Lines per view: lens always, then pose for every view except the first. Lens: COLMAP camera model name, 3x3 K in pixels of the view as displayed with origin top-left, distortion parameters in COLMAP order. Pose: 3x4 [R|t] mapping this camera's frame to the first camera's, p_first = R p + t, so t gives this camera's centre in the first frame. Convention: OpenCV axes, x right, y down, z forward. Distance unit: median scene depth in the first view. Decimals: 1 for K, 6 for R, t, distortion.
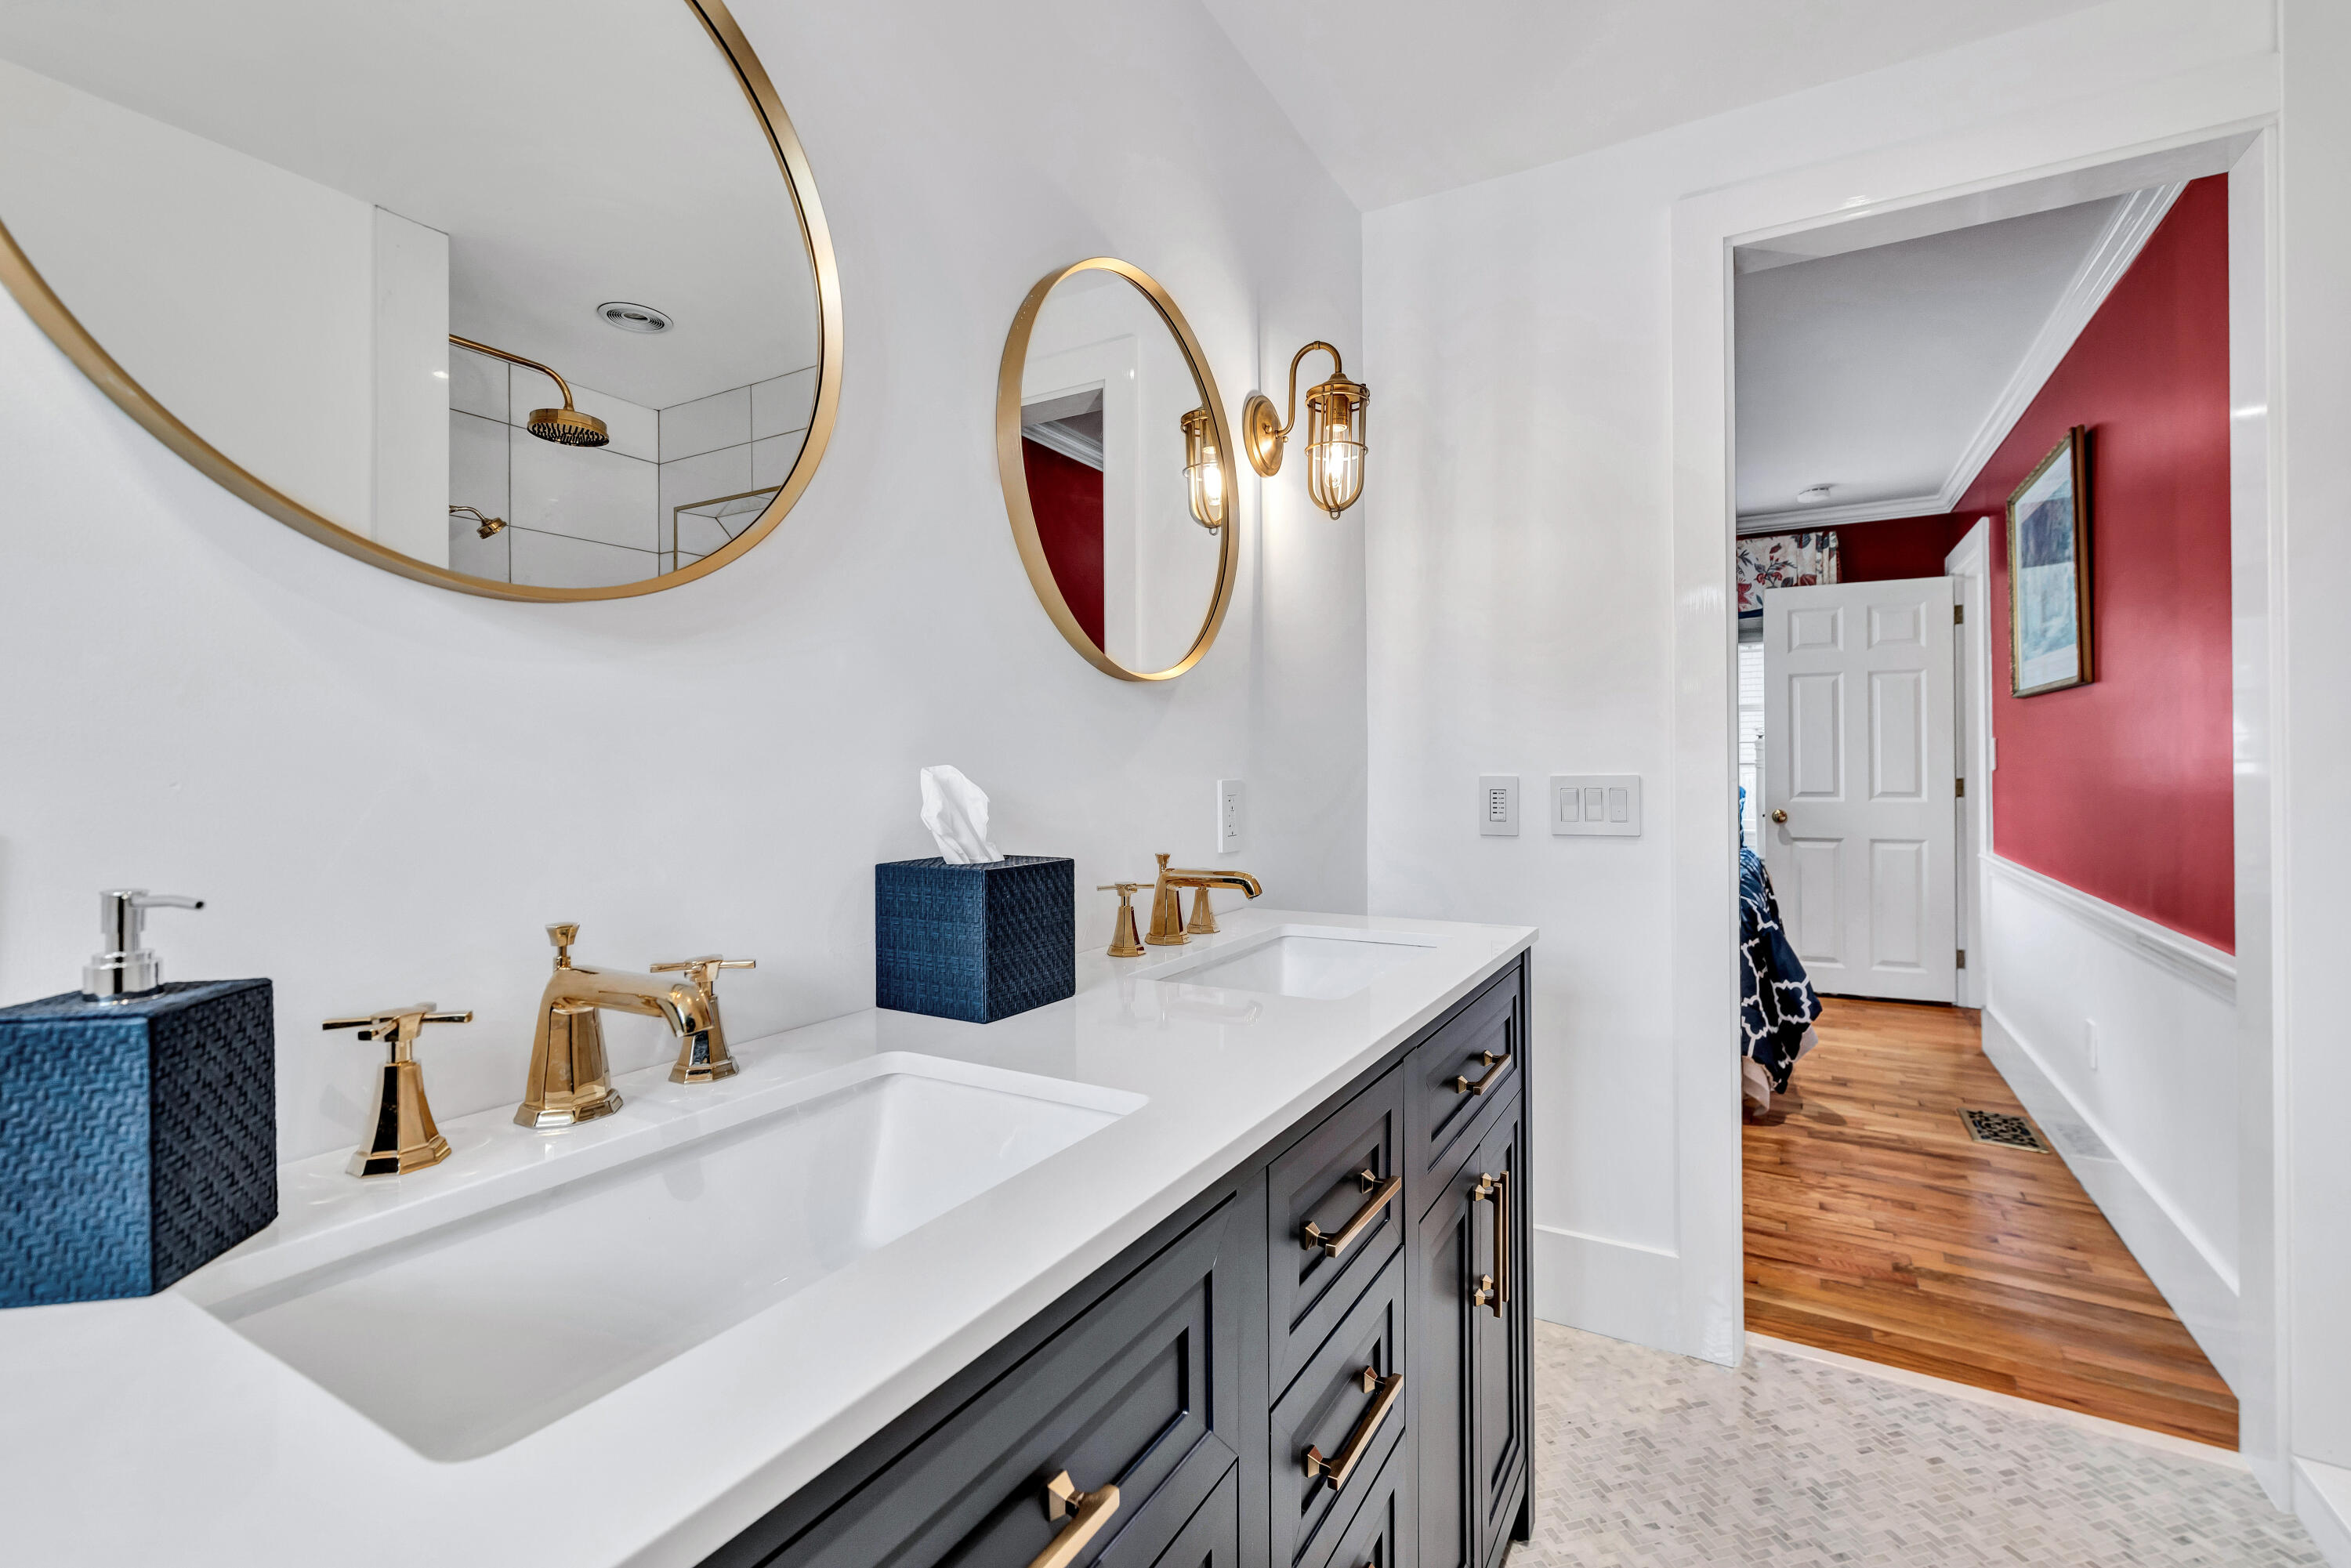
lens RADIAL K [[1023.7, 0, 1226.5], [0, 1023.7, 754.9], [0, 0, 1]] dist [0.002374, 0.001571]
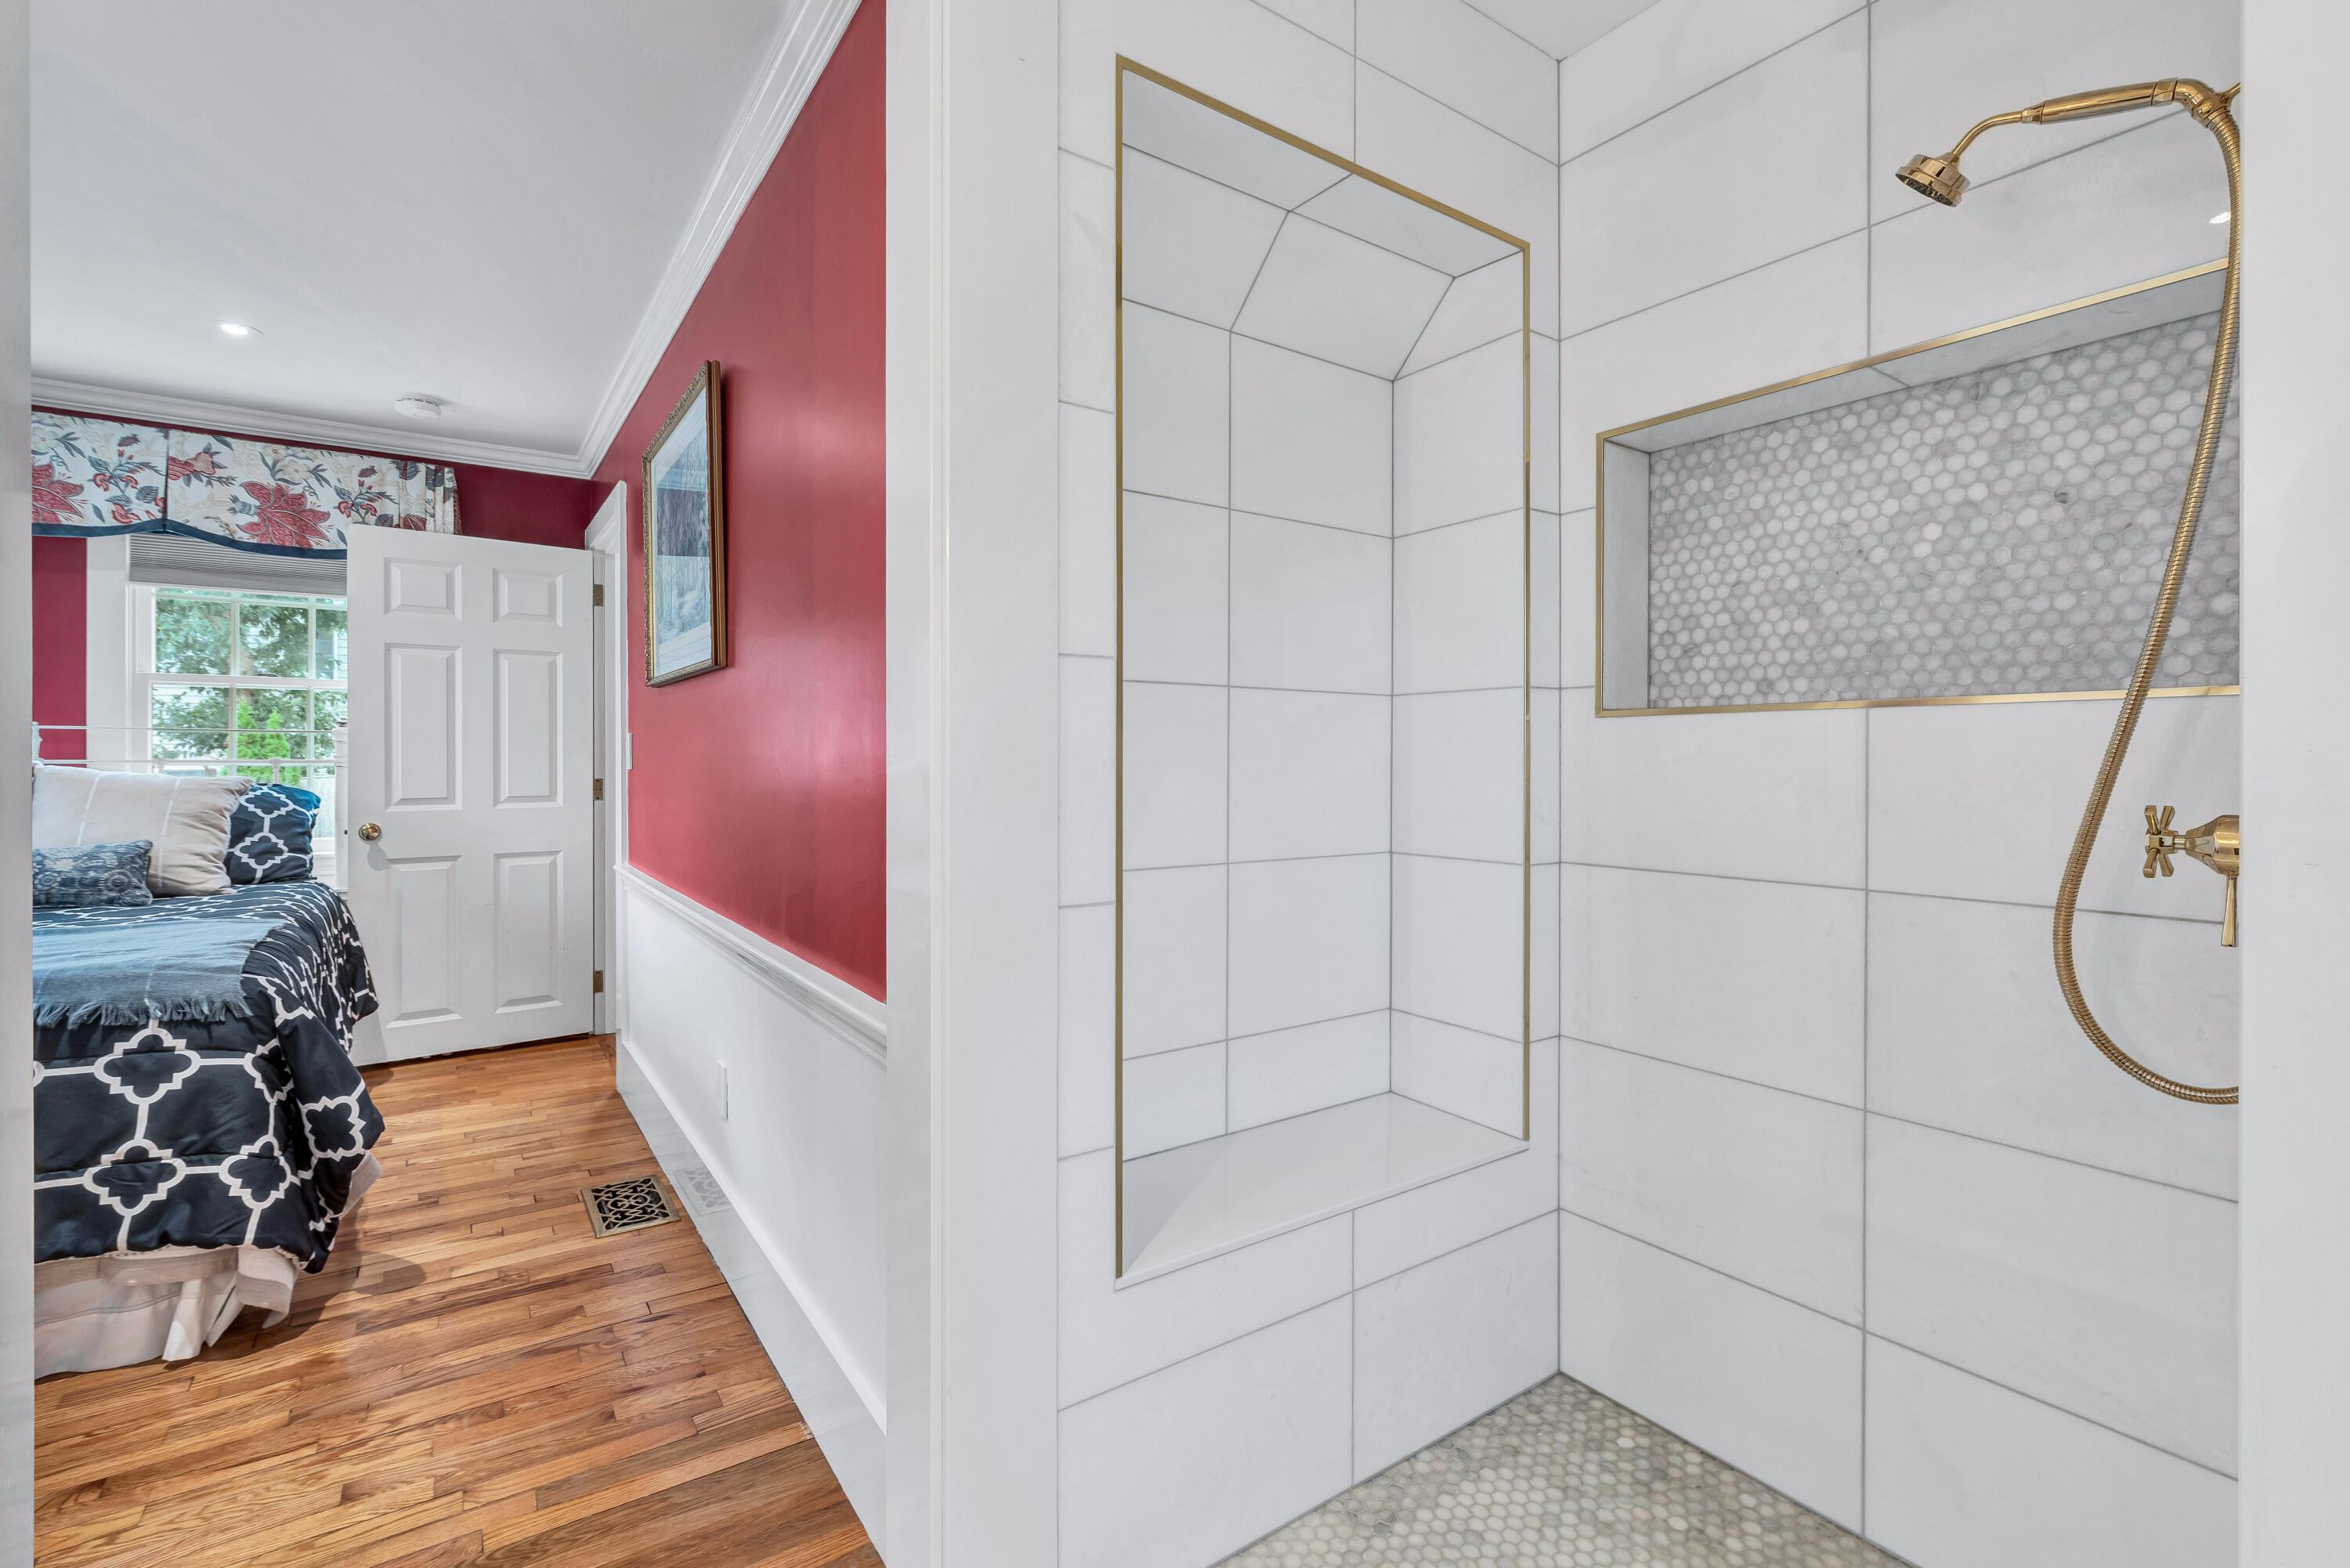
lens RADIAL K [[1023.3, 0, 1180.1], [0, 1023.3, 770.1], [0, 0, 1]] dist [0.002374, 0.001571]
pose [[0.431644, -0.002822, 0.902039, 0.195798], [-0.009171, 0.999930, 0.007516, 0.006227], [-0.901997, -0.011517, 0.431588, 0.239510]]
